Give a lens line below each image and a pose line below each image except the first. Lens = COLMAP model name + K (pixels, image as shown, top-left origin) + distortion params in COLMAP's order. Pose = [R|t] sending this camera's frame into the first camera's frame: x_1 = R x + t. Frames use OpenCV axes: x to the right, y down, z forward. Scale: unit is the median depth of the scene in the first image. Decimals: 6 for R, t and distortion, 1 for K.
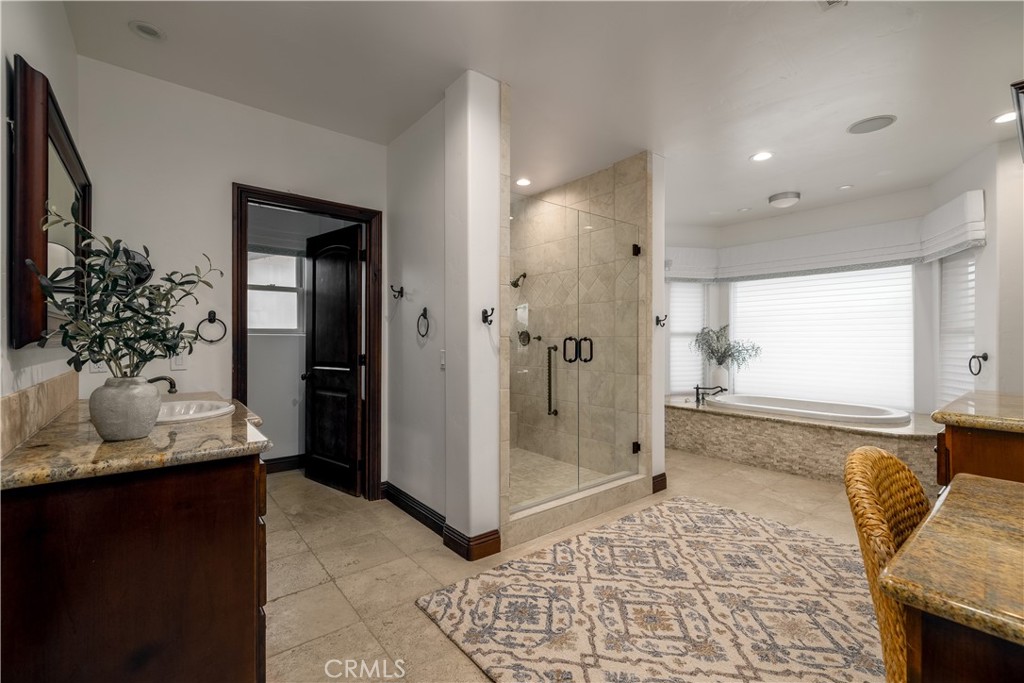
lens RADIAL K [[438.4, 0, 514.2], [0, 438.4, 339.5], [0, 0, 1]] dist [0.004252, -0.001078]
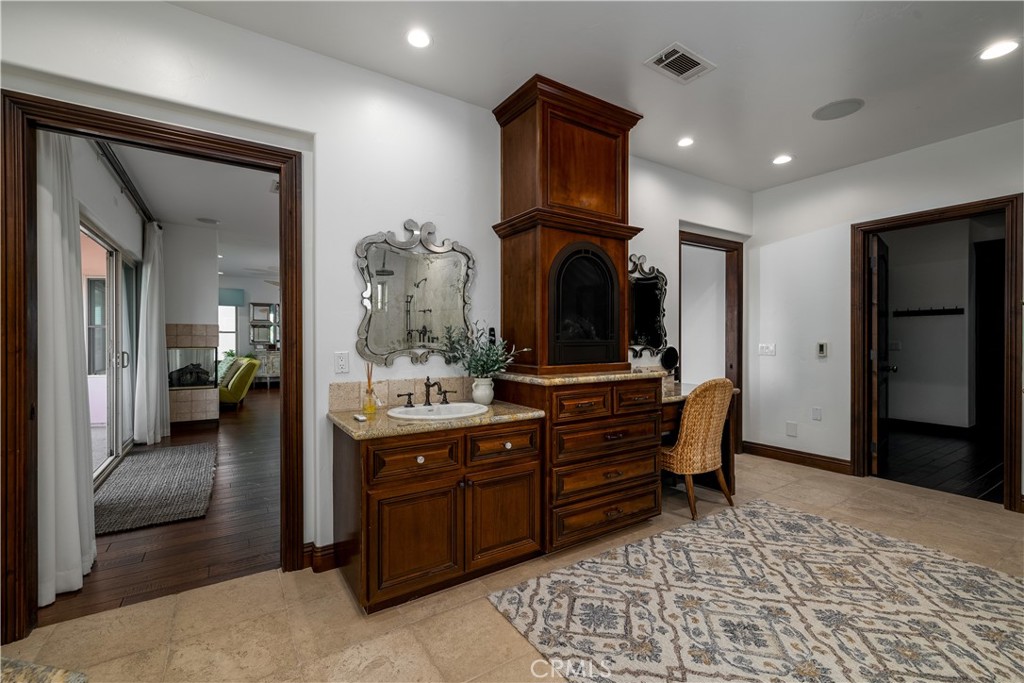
lens RADIAL K [[438.4, 0, 516.3], [0, 438.4, 340.4], [0, 0, 1]] dist [0.004252, -0.001078]
pose [[-0.994172, 0.001214, 0.107802, 0.925740], [0.001901, 0.999979, 0.006270, 0.010753], [-0.107792, 0.006438, -0.994153, 2.013082]]
